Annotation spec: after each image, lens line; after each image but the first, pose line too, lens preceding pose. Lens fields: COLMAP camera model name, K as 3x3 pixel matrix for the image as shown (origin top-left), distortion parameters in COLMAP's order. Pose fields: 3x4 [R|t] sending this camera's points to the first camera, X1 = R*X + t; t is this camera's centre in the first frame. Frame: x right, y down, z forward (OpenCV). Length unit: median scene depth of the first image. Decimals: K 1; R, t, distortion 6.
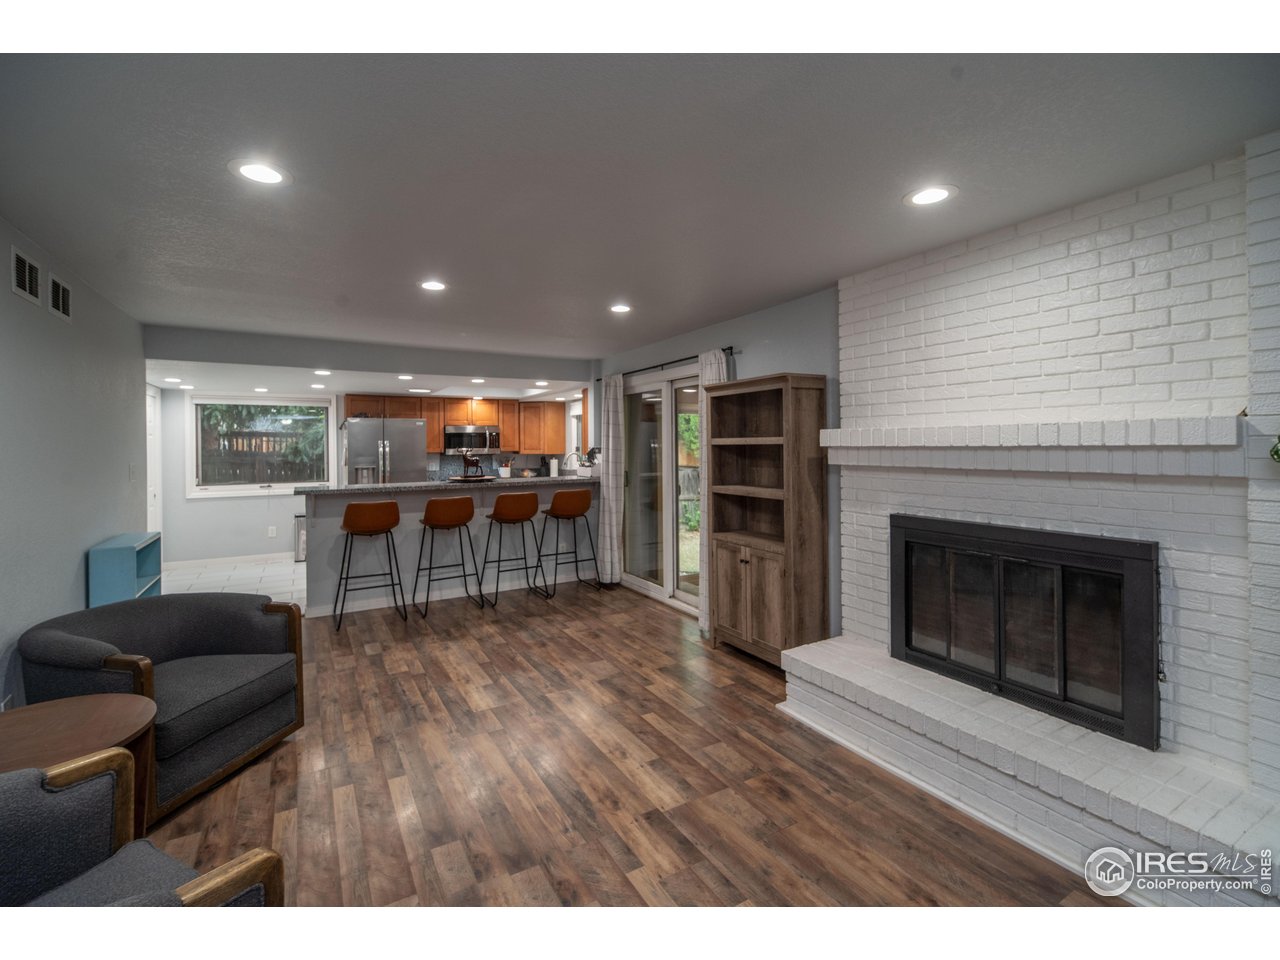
lens RADIAL K [[586.6, 0, 621.6], [0, 586.6, 447.5], [0, 0, 1]] dist [-0.002002, -0.002127]
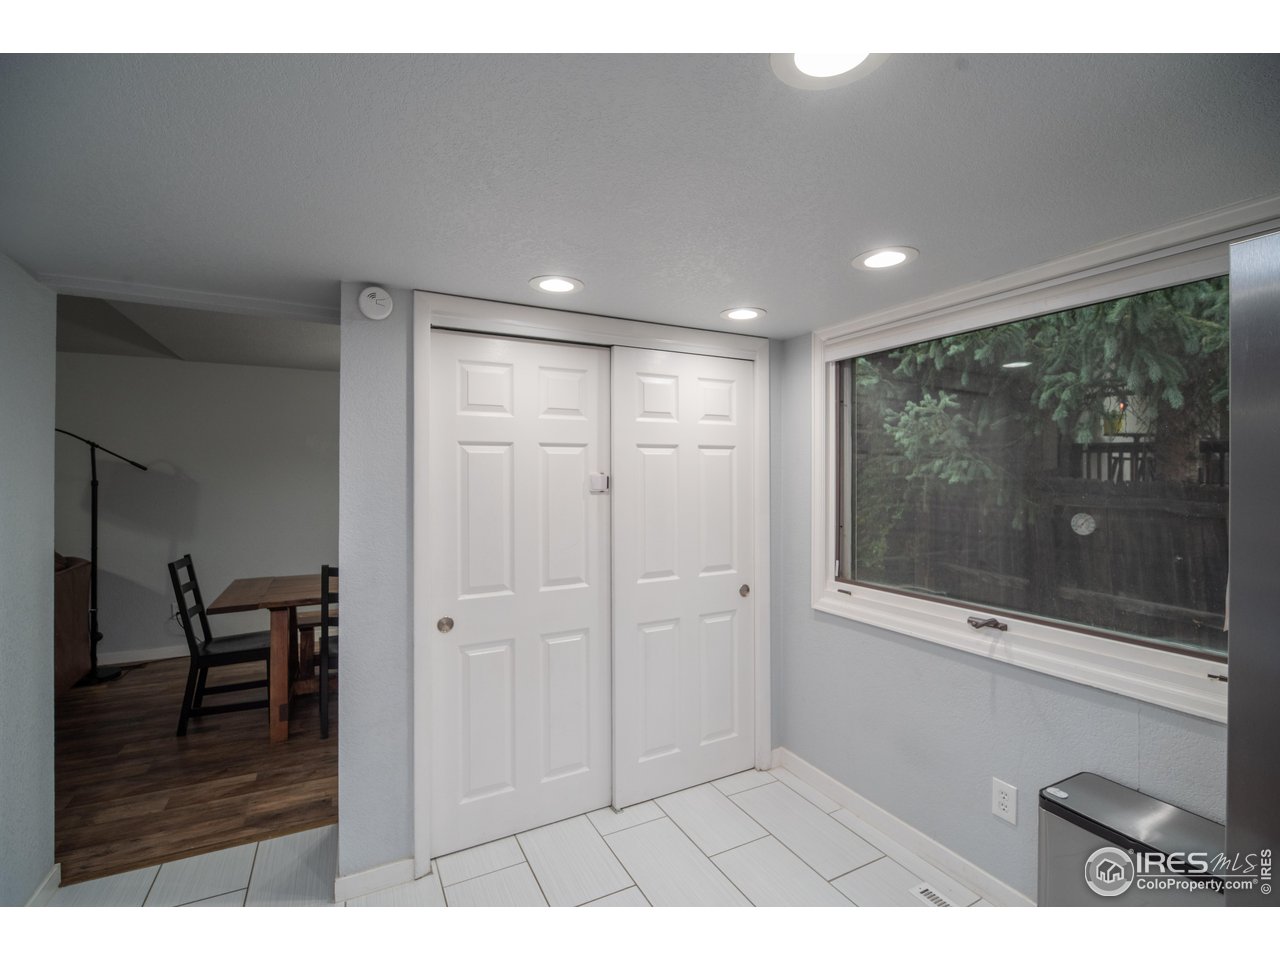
lens RADIAL K [[586.6, 0, 642.3], [0, 586.6, 472.9], [0, 0, 1]] dist [-0.002002, -0.002127]
pose [[-0.023470, 0.009511, -0.999679, -0.287892], [0.002062, 0.999953, 0.009465, -0.005297], [0.999722, -0.001839, -0.023489, 0.732399]]
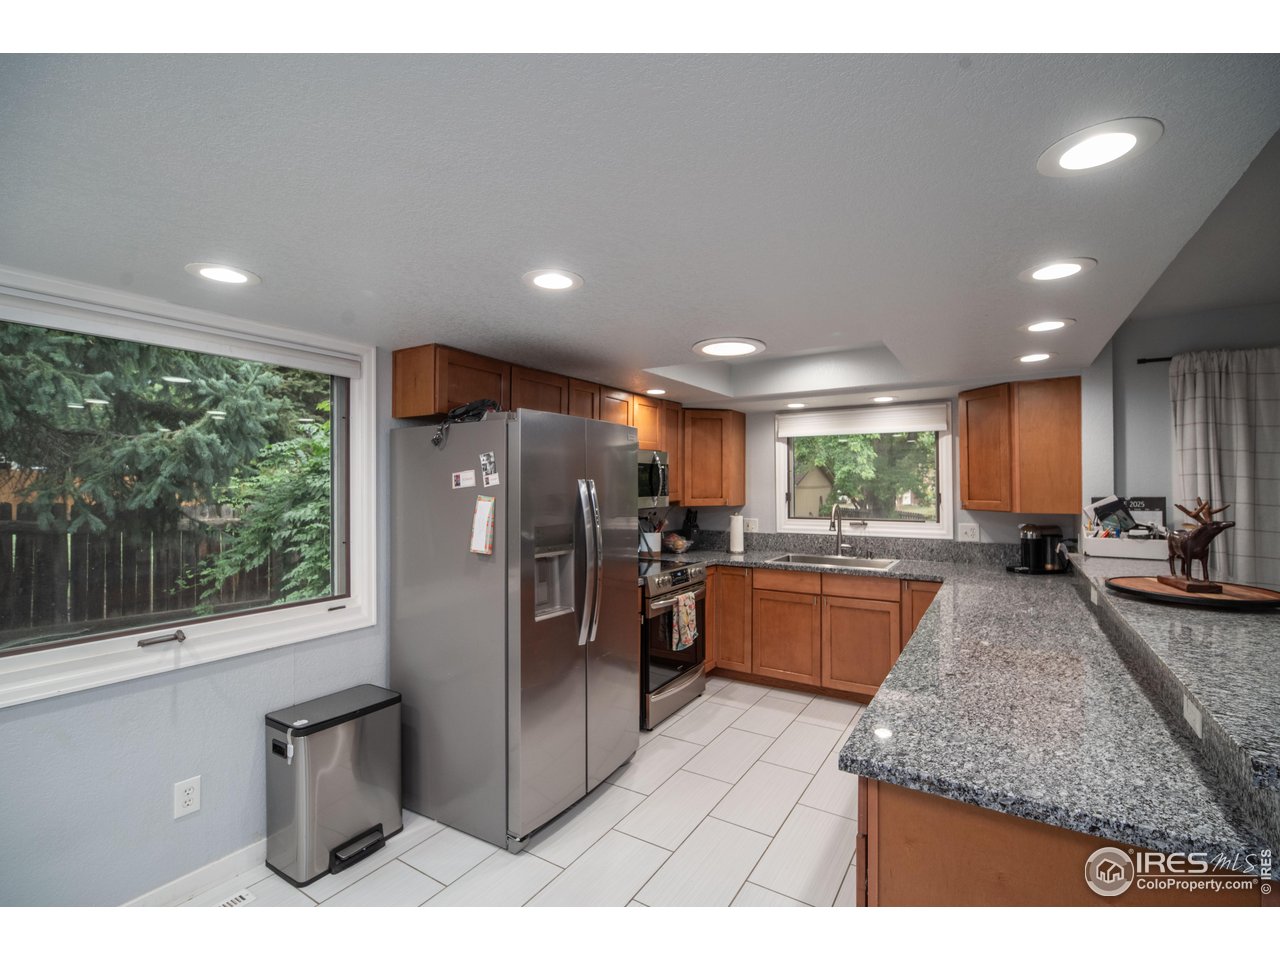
lens RADIAL K [[586.6, 0, 639.7], [0, 586.6, 484.1], [0, 0, 1]] dist [-0.002002, -0.002127]
pose [[0.875903, 0.005019, 0.482461, -0.469988], [-0.000473, 0.999954, -0.009545, -0.003613], [-0.482487, 0.008132, 0.875865, 0.562458]]
